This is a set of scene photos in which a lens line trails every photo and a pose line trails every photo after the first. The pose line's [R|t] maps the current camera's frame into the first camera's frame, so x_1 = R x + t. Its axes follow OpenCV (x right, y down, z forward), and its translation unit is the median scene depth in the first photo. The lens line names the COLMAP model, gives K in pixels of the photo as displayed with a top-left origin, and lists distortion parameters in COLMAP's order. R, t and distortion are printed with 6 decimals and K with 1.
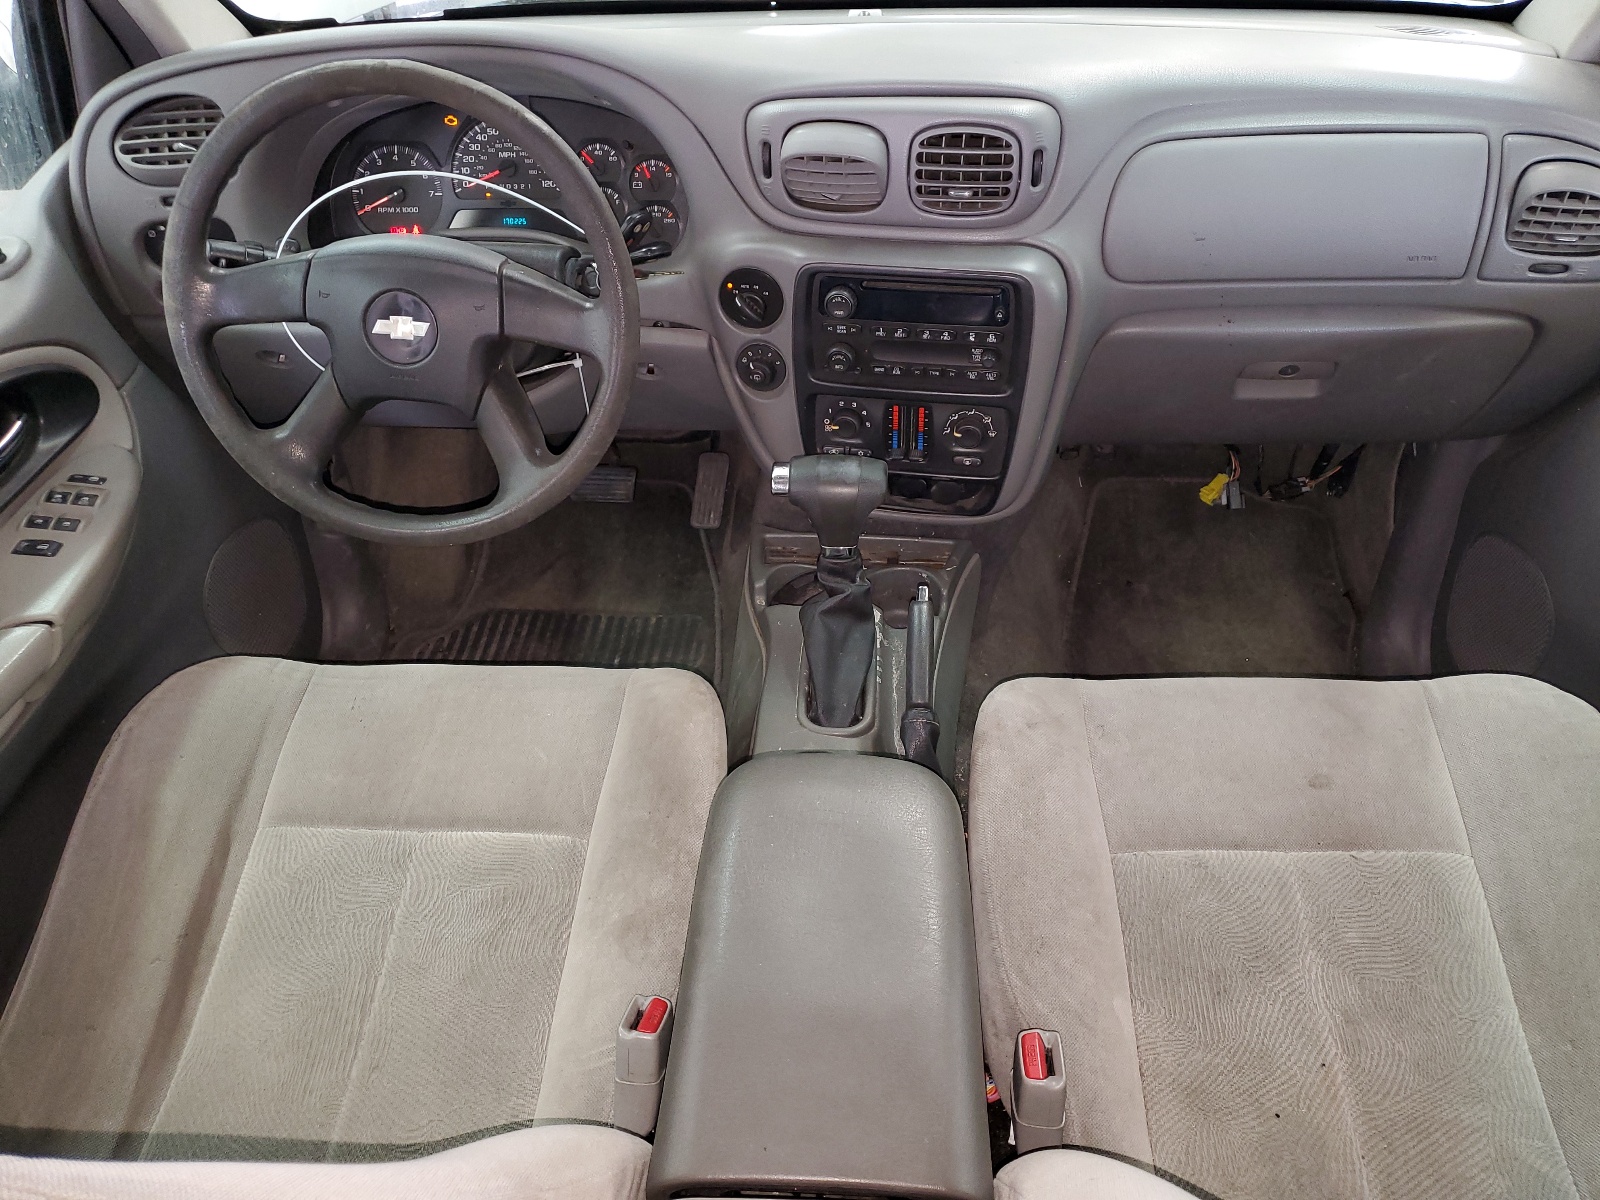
lens RADIAL K [[1211.3, 0, 801.0], [0, 1211.3, 601.7], [0, 0, 1]] dist [0.006698, 0.000096]
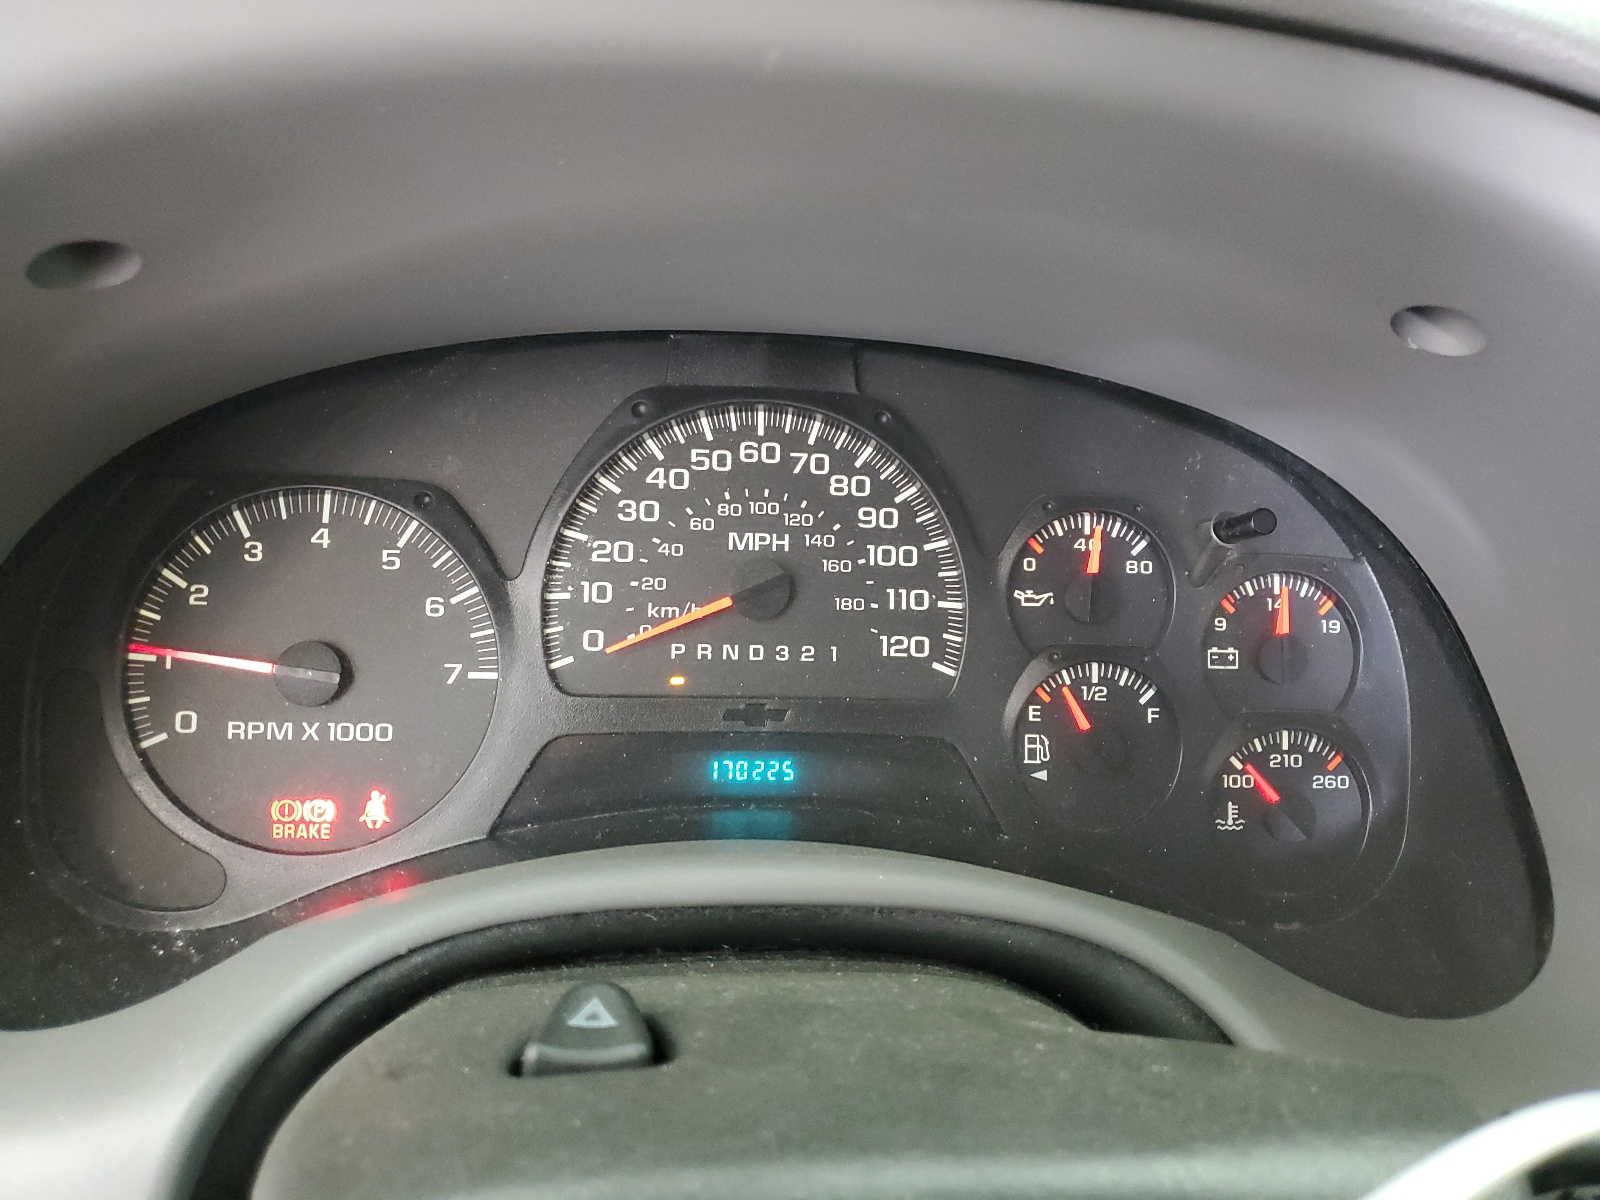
lens RADIAL K [[1211.3, 0, 800.6], [0, 1211.3, 597.6], [0, 0, 1]] dist [0.006698, 0.000096]
pose [[0.990634, 0.024527, 0.134325, -0.269051], [0.014973, 0.958291, -0.285402, -0.279605], [-0.135722, 0.284740, 0.948948, 0.746769]]
